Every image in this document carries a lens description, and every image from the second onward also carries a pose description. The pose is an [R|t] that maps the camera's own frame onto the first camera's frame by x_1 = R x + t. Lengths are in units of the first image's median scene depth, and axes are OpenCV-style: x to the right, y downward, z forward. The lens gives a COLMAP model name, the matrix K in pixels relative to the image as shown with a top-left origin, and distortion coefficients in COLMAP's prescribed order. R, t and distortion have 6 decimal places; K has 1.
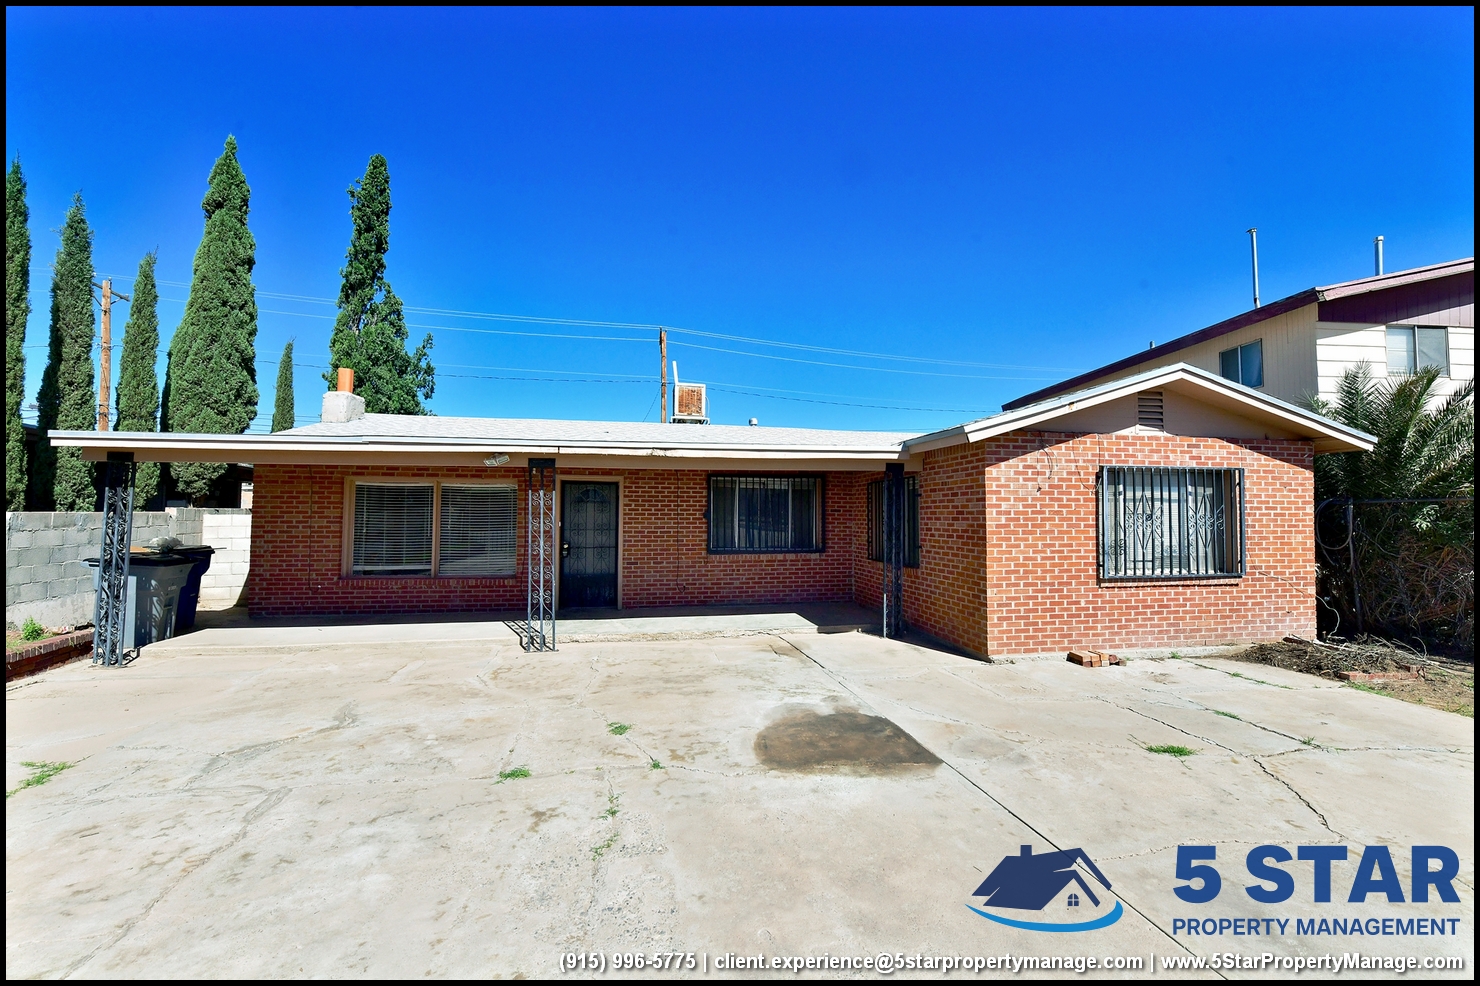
lens RADIAL K [[586.3, 0, 744.3], [0, 586.3, 491.3], [0, 0, 1]] dist [-0.008973, -0.000247]
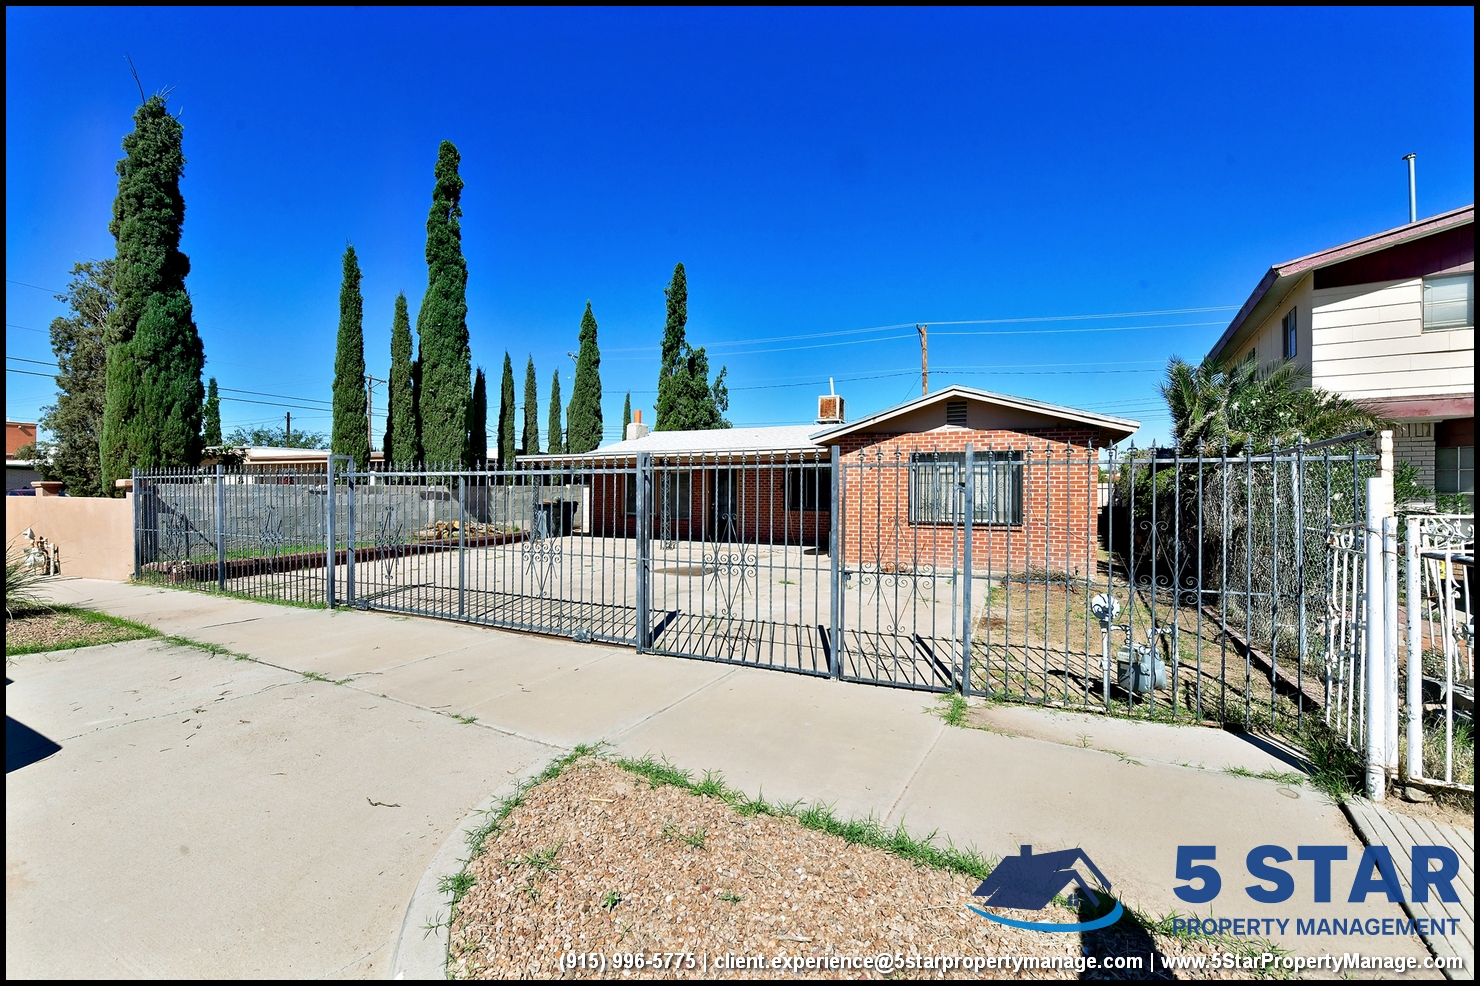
lens RADIAL K [[586.3, 0, 744.3], [0, 586.3, 491.3], [0, 0, 1]] dist [-0.008973, -0.000247]
pose [[0.816867, -0.000495, -0.576826, 1.097666], [0.020617, 0.999386, 0.028339, 0.006689], [0.576458, -0.035041, 0.816375, -0.558989]]
